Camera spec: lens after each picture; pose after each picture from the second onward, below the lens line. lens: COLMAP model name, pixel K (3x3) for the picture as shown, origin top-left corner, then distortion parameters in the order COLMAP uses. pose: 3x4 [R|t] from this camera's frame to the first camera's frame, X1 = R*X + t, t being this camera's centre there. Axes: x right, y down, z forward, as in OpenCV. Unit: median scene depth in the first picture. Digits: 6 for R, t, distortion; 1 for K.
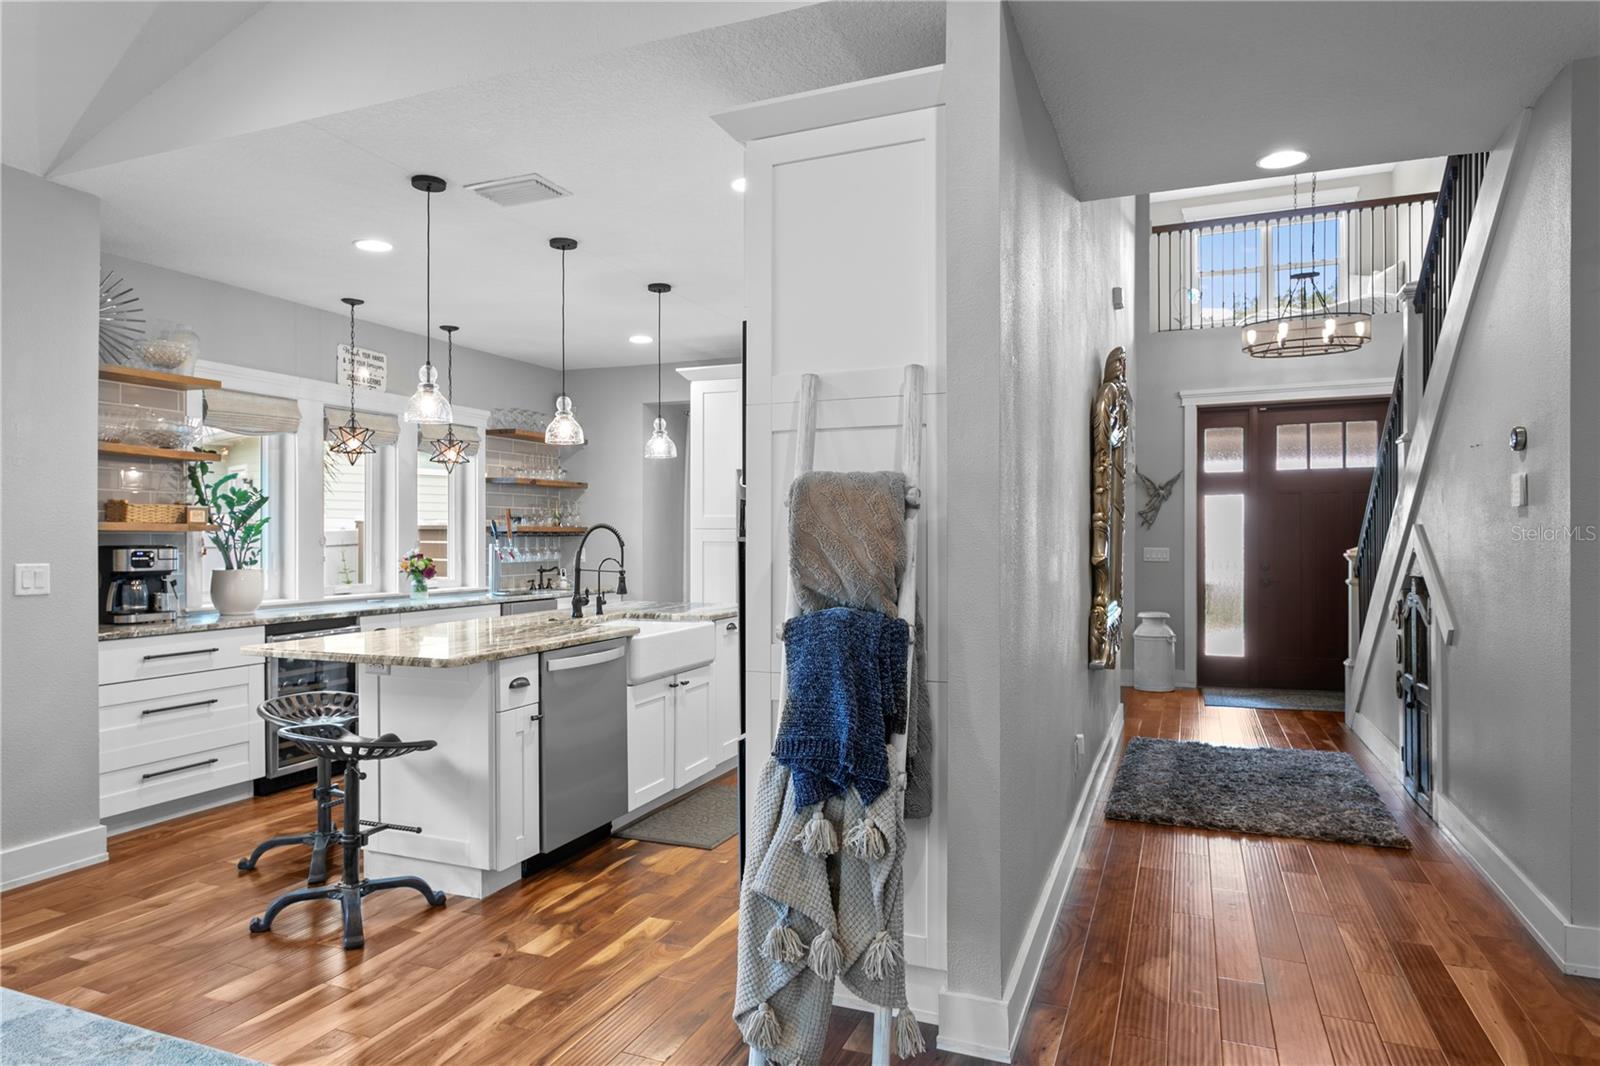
lens RADIAL K [[985.9, 0, 765.6], [0, 985.9, 539.5], [0, 0, 1]] dist [-0.000518, -0.000263]
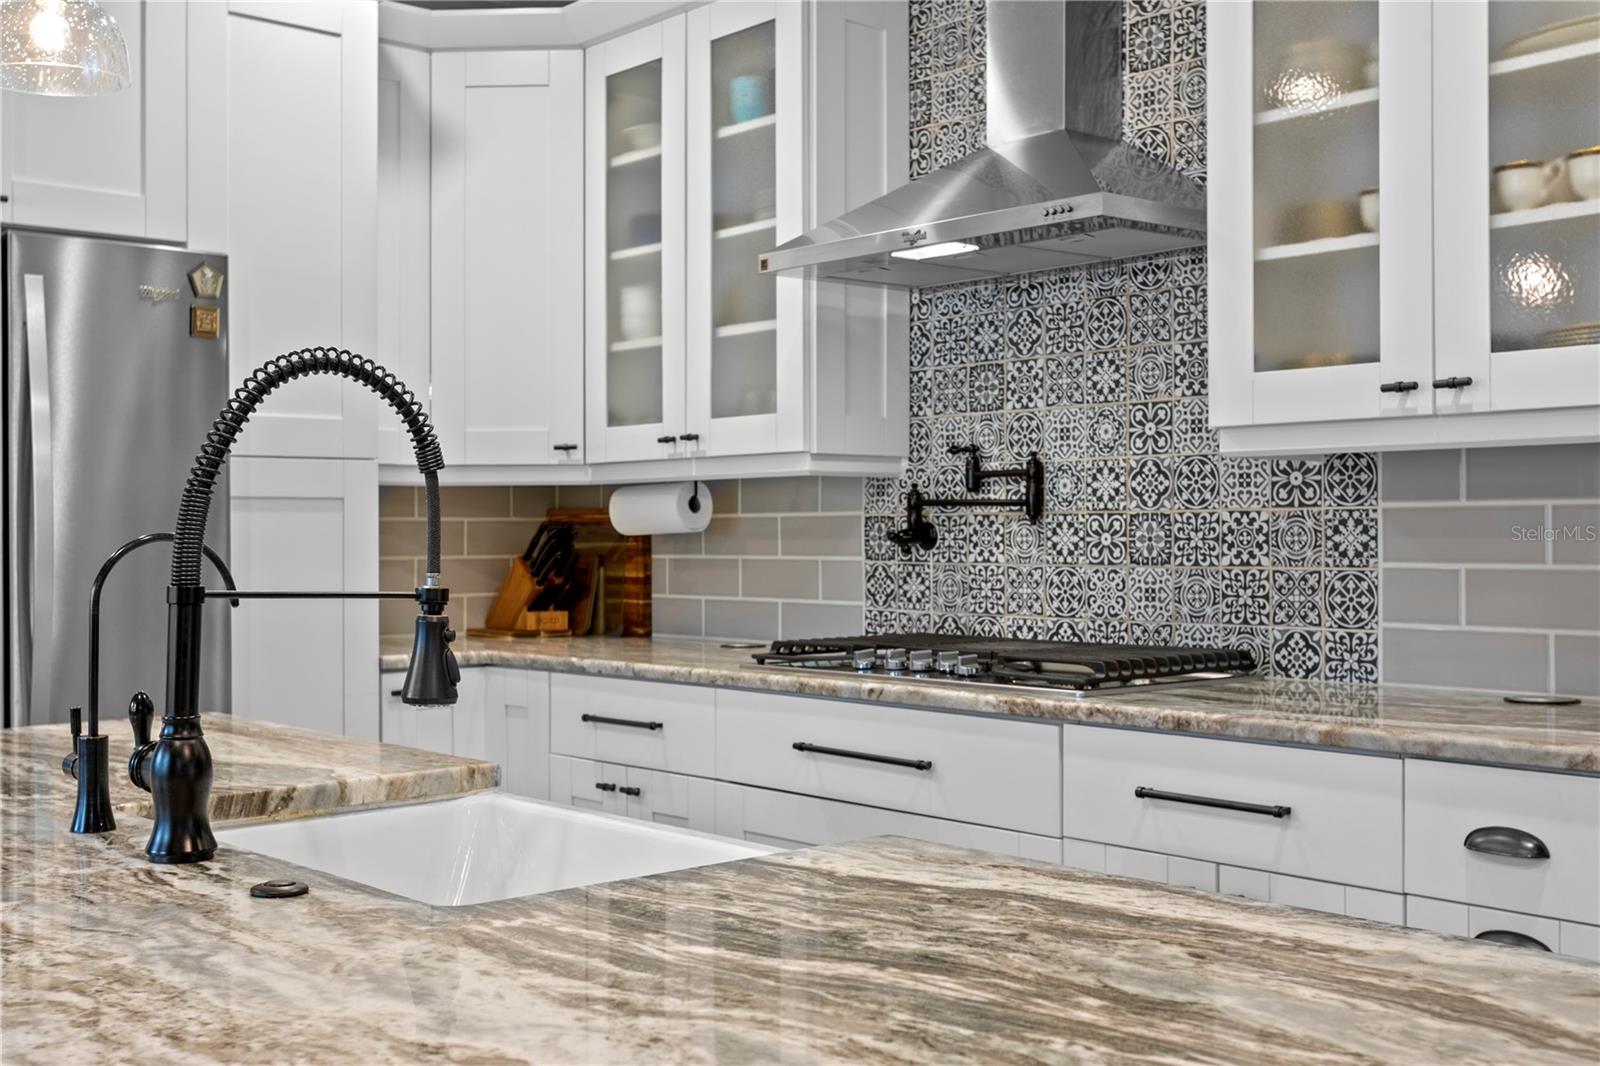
lens RADIAL K [[1766.7, 0, 767.9], [0, 1766.7, 508.6], [0, 0, 1]] dist [0.000314, -0.010531]
pose [[0.443825, 0.009895, 0.896059, -0.341478], [0.007234, 0.999867, -0.014624, 0.016253], [-0.896084, 0.012972, 0.443694, 0.599495]]
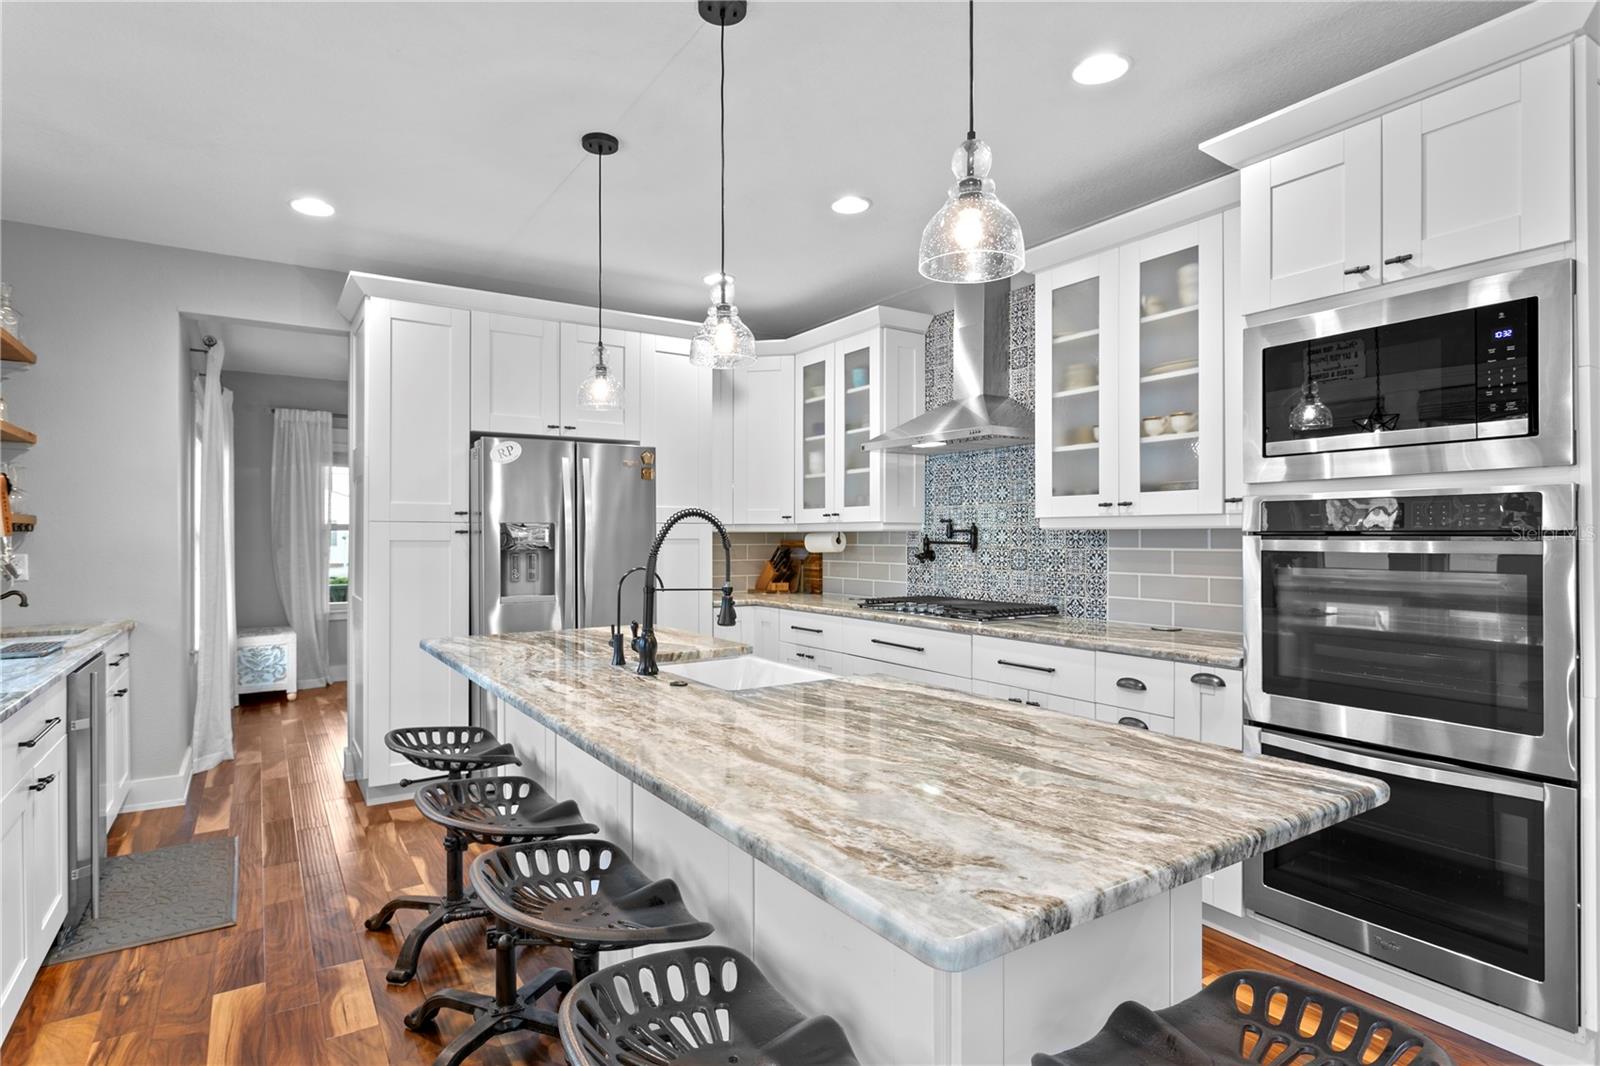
lens RADIAL K [[832.4, 0, 782.0], [0, 832.4, 533.2], [0, 0, 1]] dist [-0.012646, 0.000789]
pose [[0.561309, 0.003180, 0.827600, -0.427644], [0.002296, 0.999983, -0.005399, 0.000950], [-0.827603, 0.004930, 0.561292, 0.527372]]
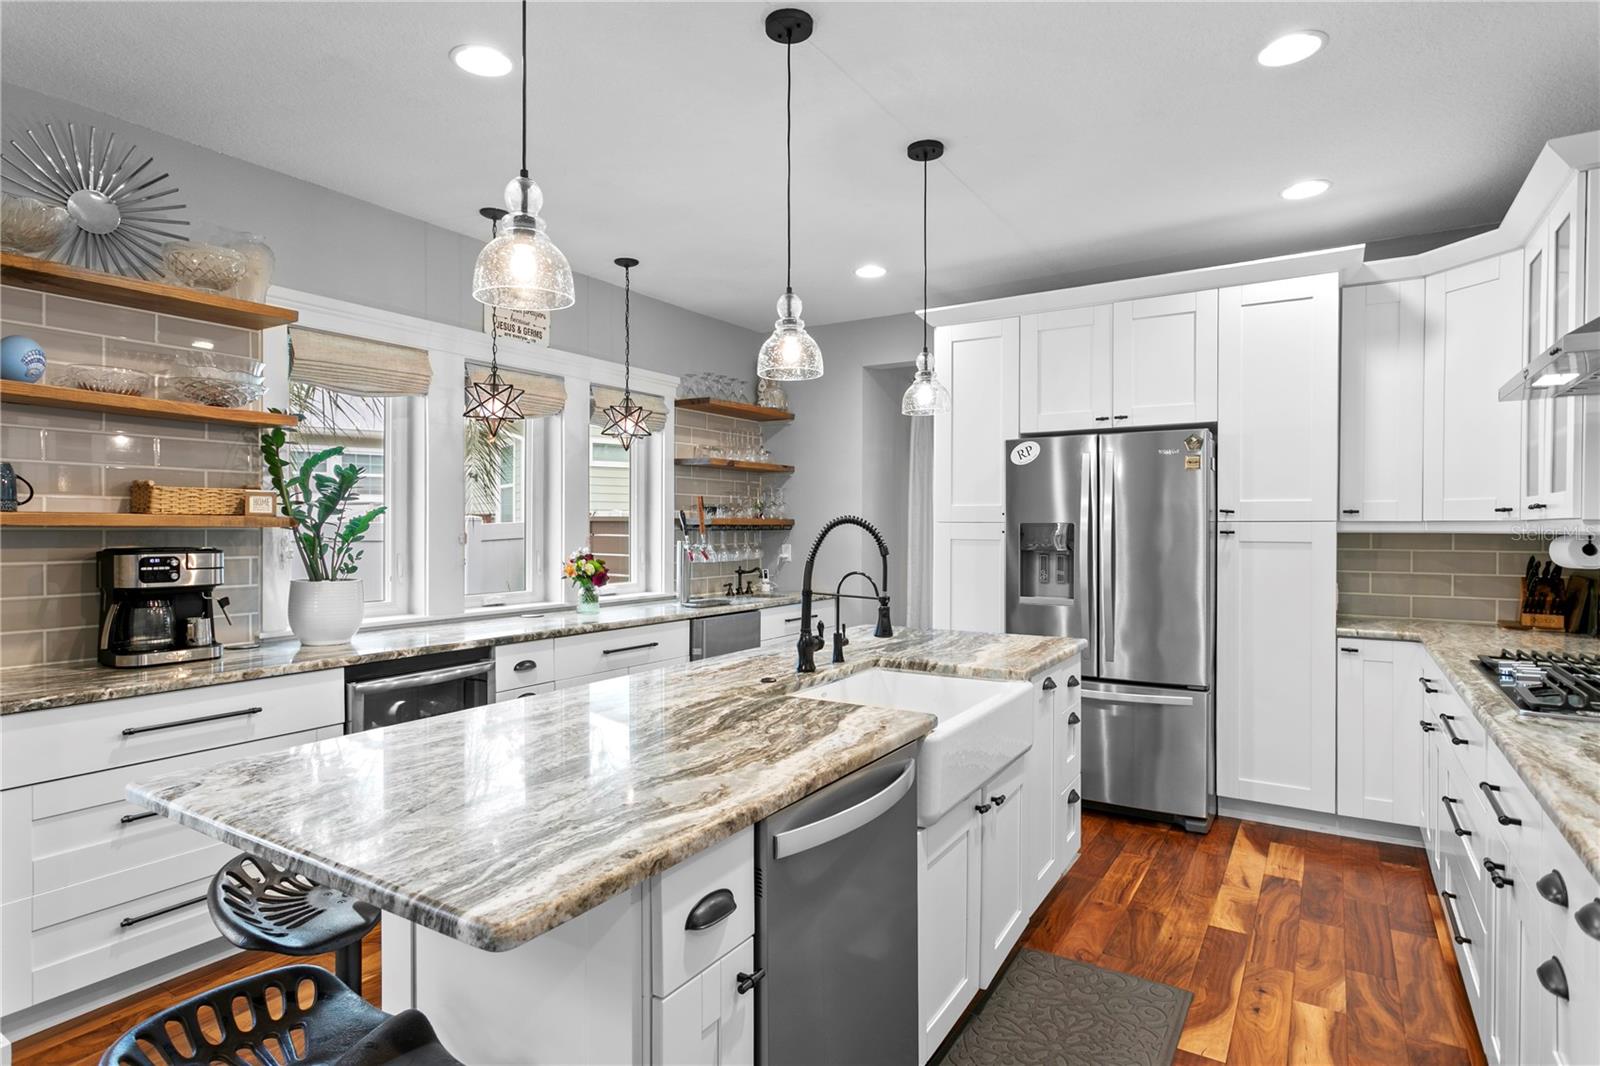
lens RADIAL K [[851.8, 0, 774.1], [0, 851.8, 530.3], [0, 0, 1]] dist [0.001685, 0.001138]
pose [[0.984636, 0.003737, -0.174578, -0.093977], [-0.003218, 0.999990, 0.003260, -0.007112], [0.174588, -0.002648, 0.984638, 0.379784]]
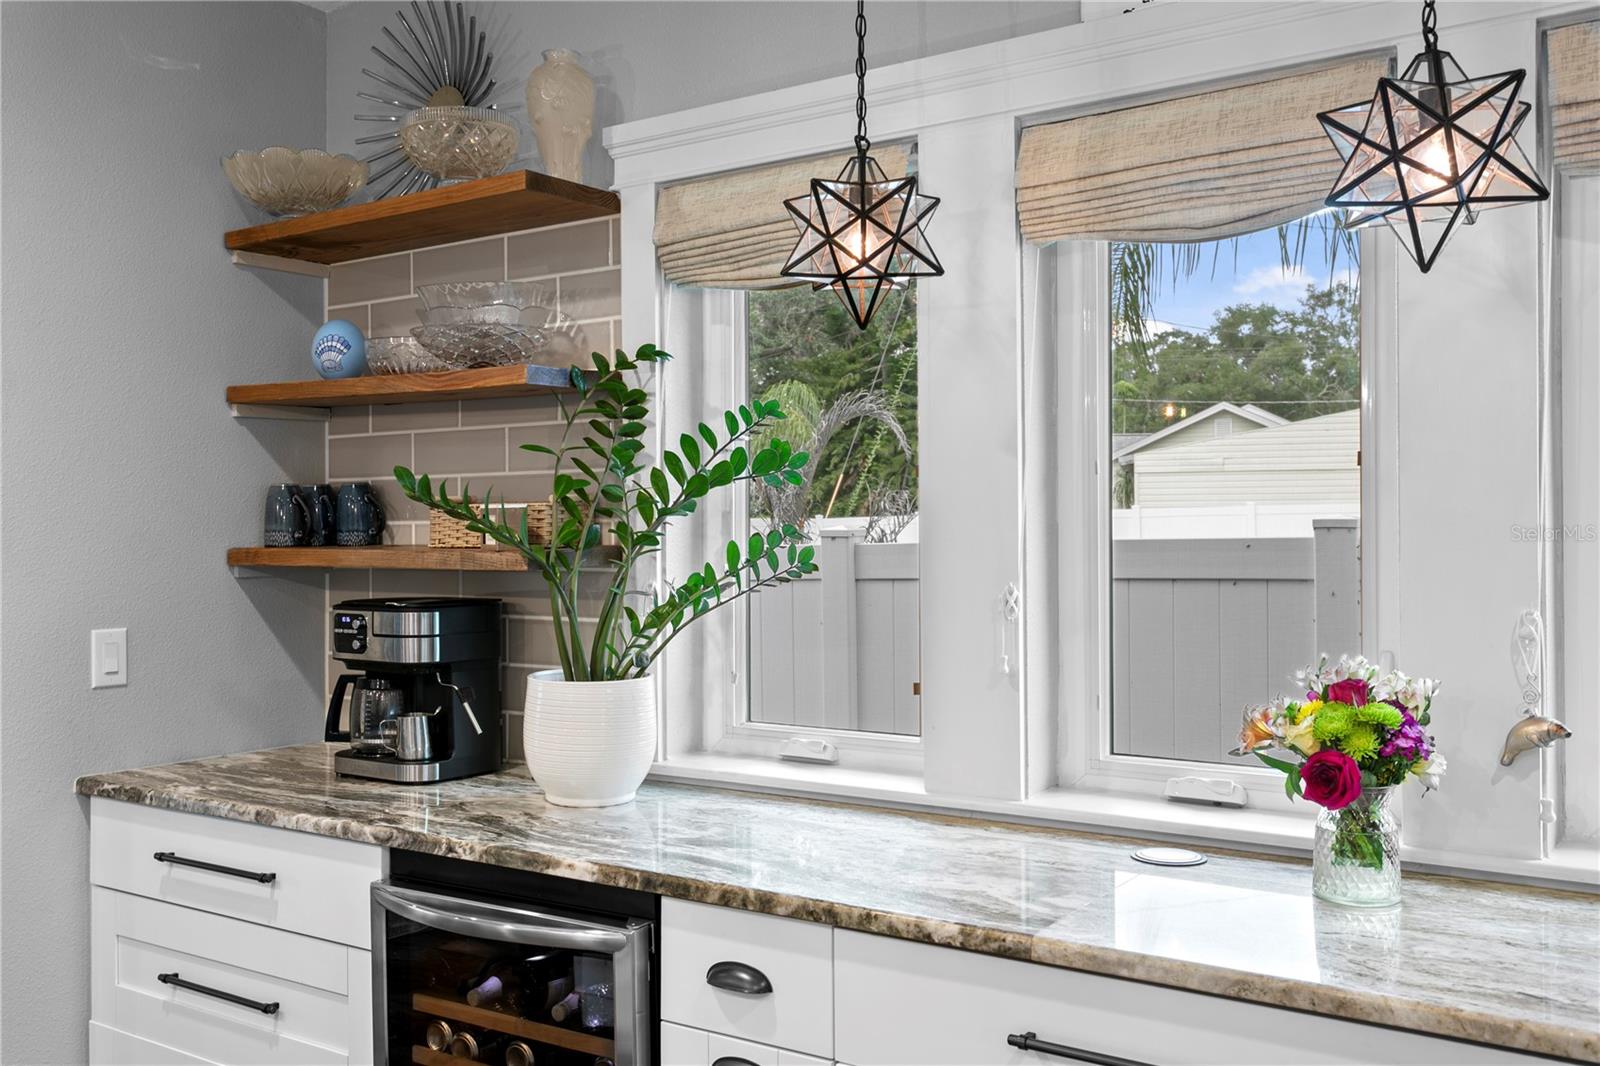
lens RADIAL K [[1433.7, 0, 749.8], [0, 1433.7, 524.2], [0, 0, 1]] dist [0.010949, -0.006810]
pose [[-0.198338, -0.001664, -0.980132, -0.028208], [0.006292, 0.999976, -0.002971, -0.019210], [0.980114, -0.006756, -0.198322, 0.974057]]
